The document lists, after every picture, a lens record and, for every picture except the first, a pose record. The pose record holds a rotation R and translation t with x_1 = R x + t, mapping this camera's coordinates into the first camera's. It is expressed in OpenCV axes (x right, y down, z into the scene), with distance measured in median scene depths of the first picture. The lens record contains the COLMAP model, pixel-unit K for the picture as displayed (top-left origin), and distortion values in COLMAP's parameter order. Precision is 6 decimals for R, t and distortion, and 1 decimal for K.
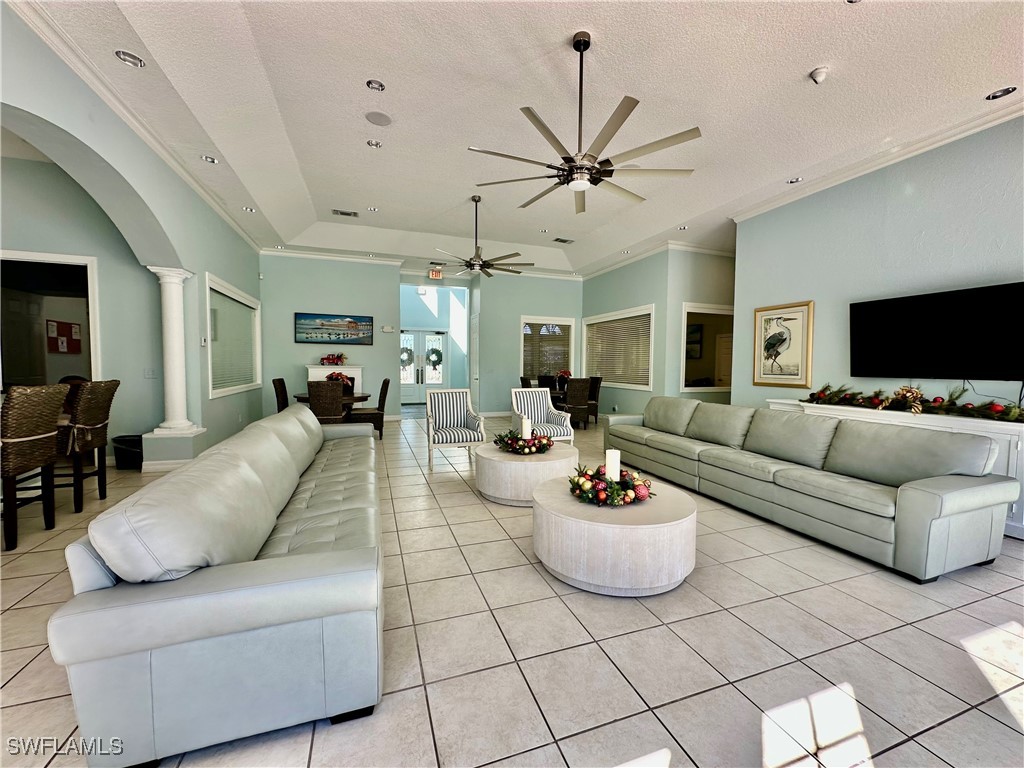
lens RADIAL K [[408.7, 0, 512.0], [0, 408.7, 384.0], [0, 0, 1]] dist [-0.003813, 0.000291]
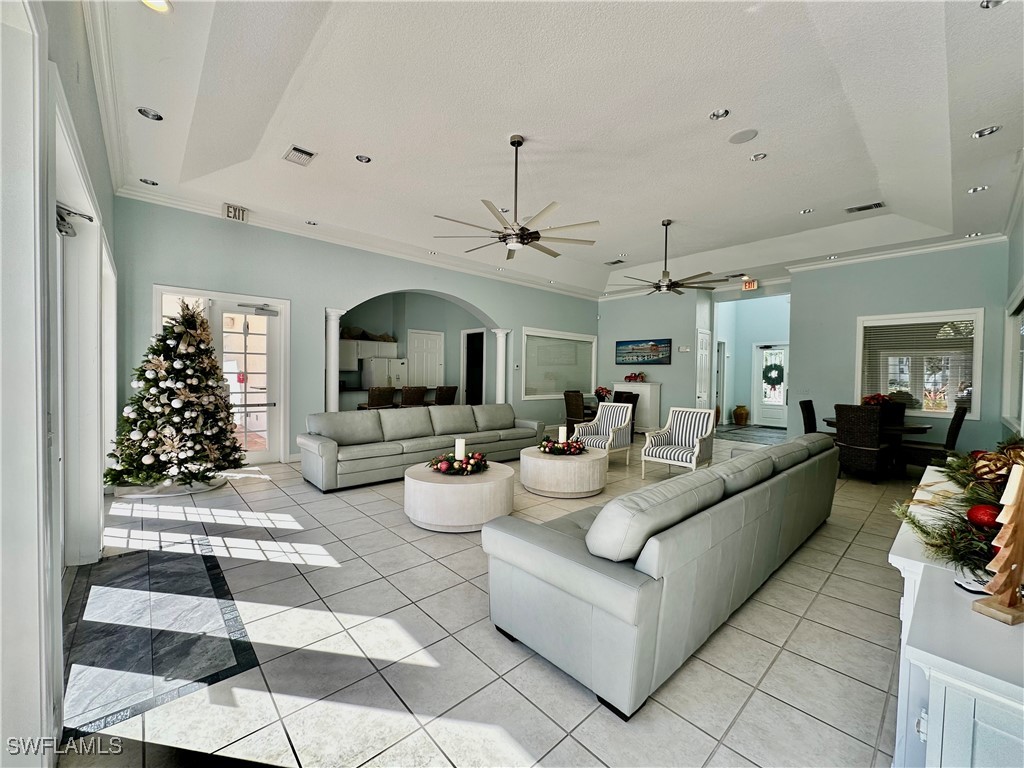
lens RADIAL K [[408.7, 0, 512.0], [0, 408.7, 384.0], [0, 0, 1]] dist [-0.003813, 0.000291]
pose [[0.388197, 0.016301, -0.921432, 0.541201], [-0.057539, 0.998322, -0.006579, -0.011303], [0.919778, 0.055573, 0.388484, 0.193610]]
